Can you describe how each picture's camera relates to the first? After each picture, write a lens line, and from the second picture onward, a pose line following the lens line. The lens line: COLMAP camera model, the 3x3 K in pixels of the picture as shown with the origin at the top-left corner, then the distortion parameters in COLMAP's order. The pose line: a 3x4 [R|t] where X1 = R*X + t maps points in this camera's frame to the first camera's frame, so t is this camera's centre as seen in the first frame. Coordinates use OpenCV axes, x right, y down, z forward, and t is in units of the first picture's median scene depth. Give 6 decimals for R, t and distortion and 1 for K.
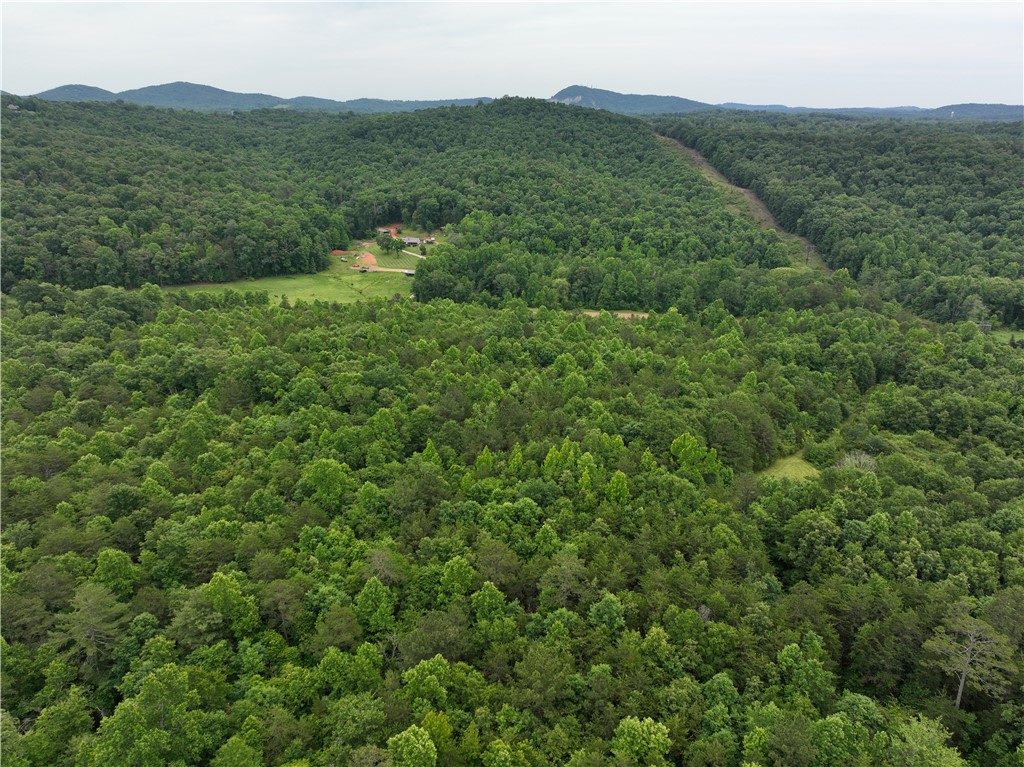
lens RADIAL K [[741.2, 0, 513.8], [0, 741.2, 380.6], [0, 0, 1]] dist [0.000858, 0.012594]
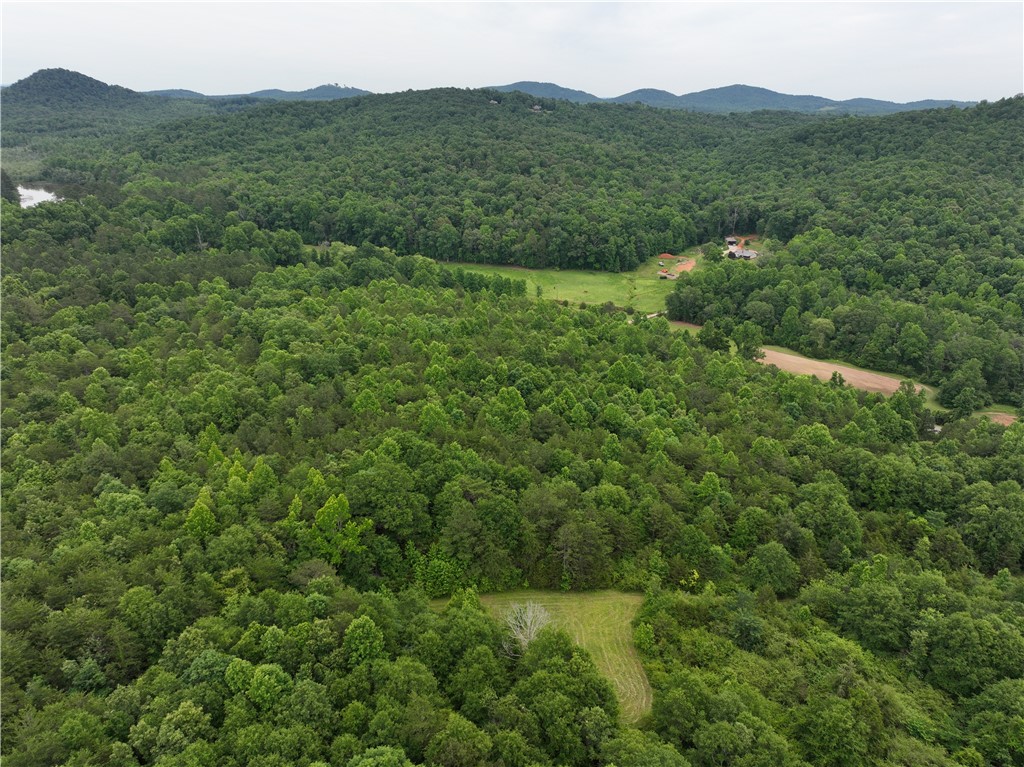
lens RADIAL K [[741.2, 0, 516.7], [0, 741.2, 383.5], [0, 0, 1]] dist [0.000858, 0.012594]
pose [[0.770261, 0.229604, -0.594962, 0.253814], [-0.228887, 0.970313, 0.078132, -0.046223], [0.595238, 0.075997, 0.799948, 0.129275]]
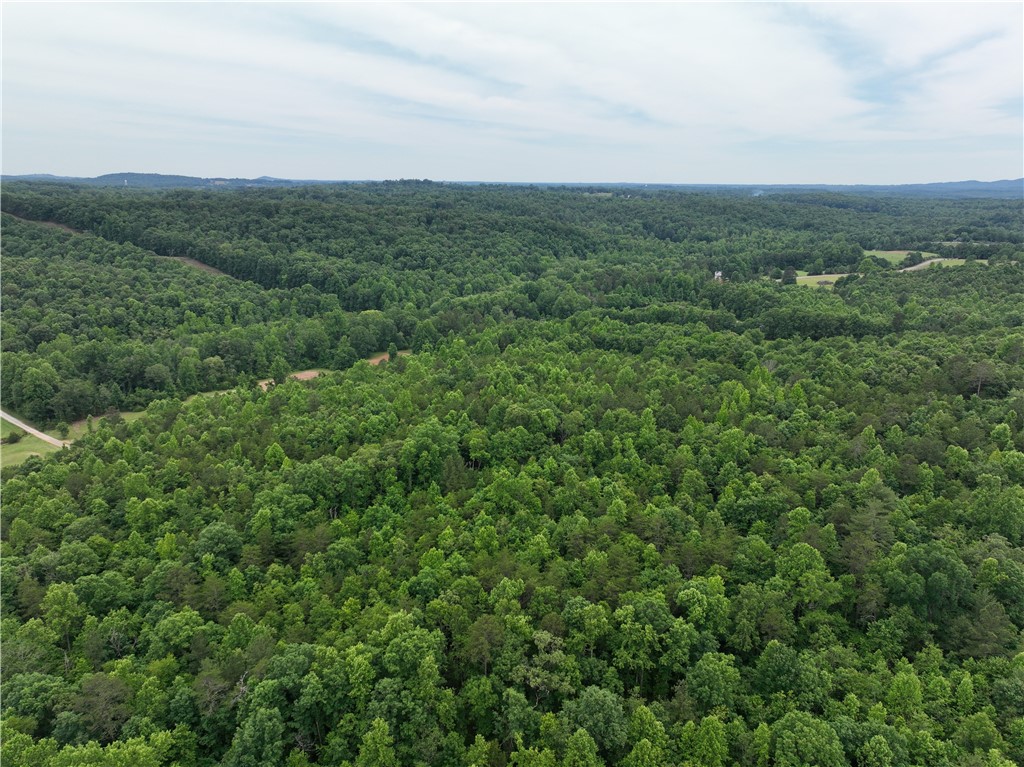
lens RADIAL K [[741.2, 0, 515.9], [0, 741.2, 385.9], [0, 0, 1]] dist [0.000858, 0.012594]
pose [[0.516177, -0.232871, 0.824216, -0.435511], [0.294425, 0.951926, 0.084566, -0.057237], [-0.804286, 0.199019, 0.559925, 0.141310]]
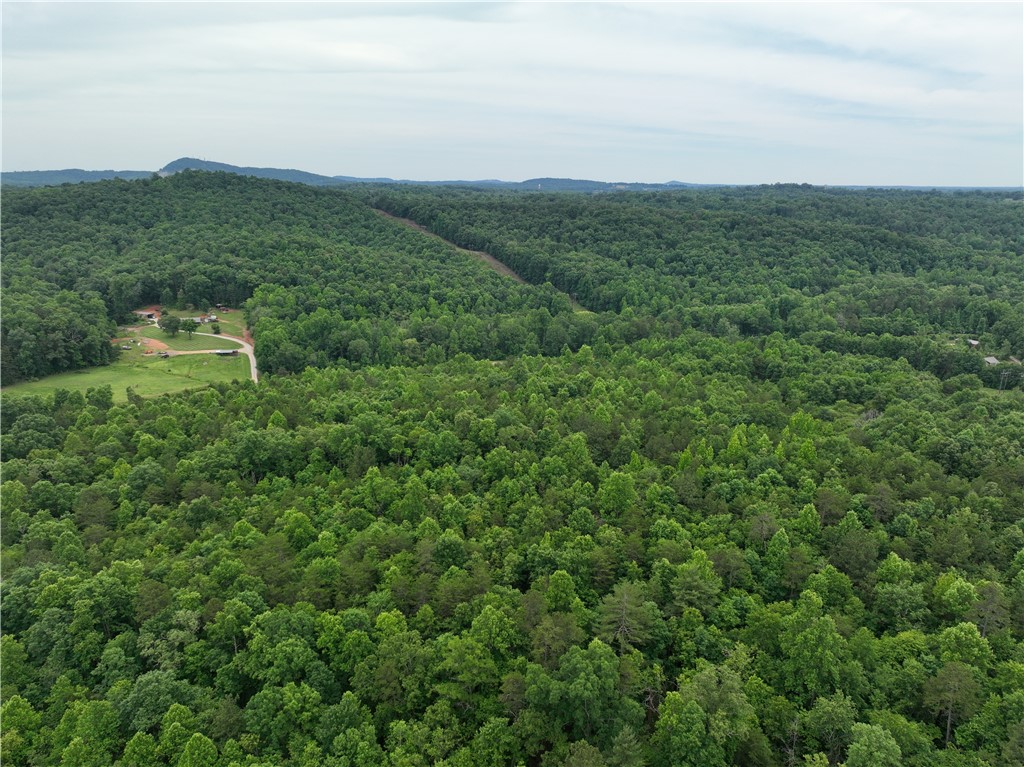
lens RADIAL K [[741.2, 0, 517.0], [0, 741.2, 380.2], [0, 0, 1]] dist [0.000858, 0.012594]
pose [[0.876277, -0.125951, 0.465054, -0.252803], [0.166812, 0.984839, -0.047591, -0.003154], [-0.452010, 0.119280, 0.884002, 0.000974]]
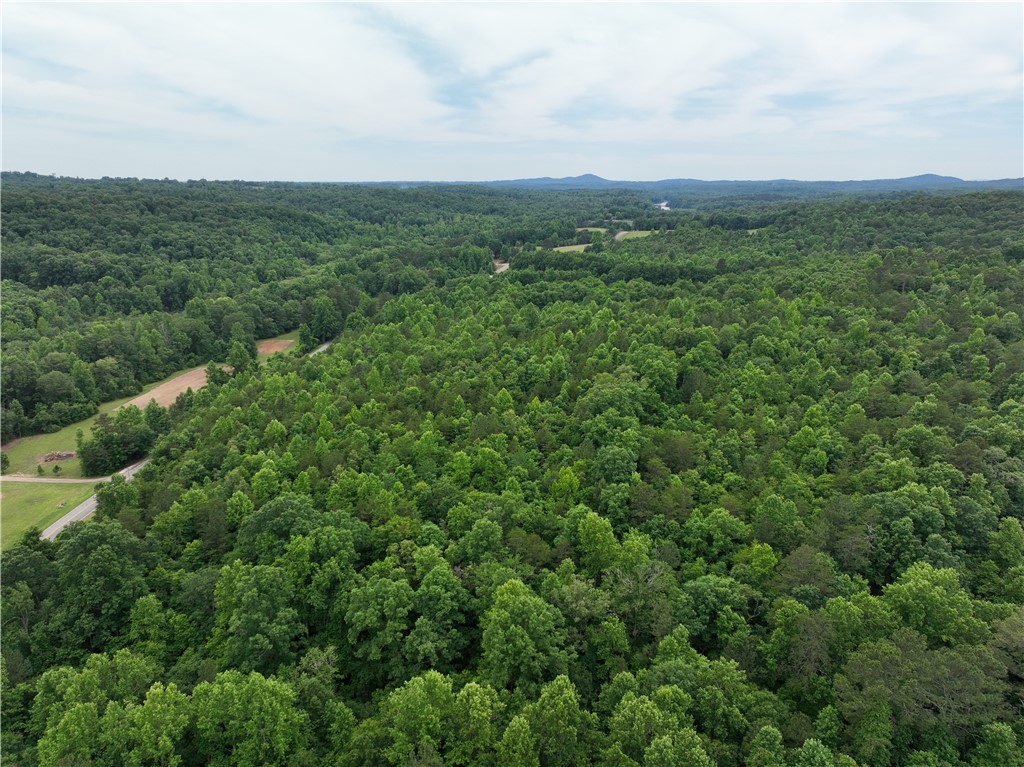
lens RADIAL K [[741.2, 0, 512.8], [0, 741.2, 386.8], [0, 0, 1]] dist [0.000858, 0.012594]
pose [[0.033504, -0.274761, 0.960929, -0.549652], [0.345416, 0.905404, 0.246841, -0.128297], [-0.937851, 0.323650, 0.125241, 0.432901]]
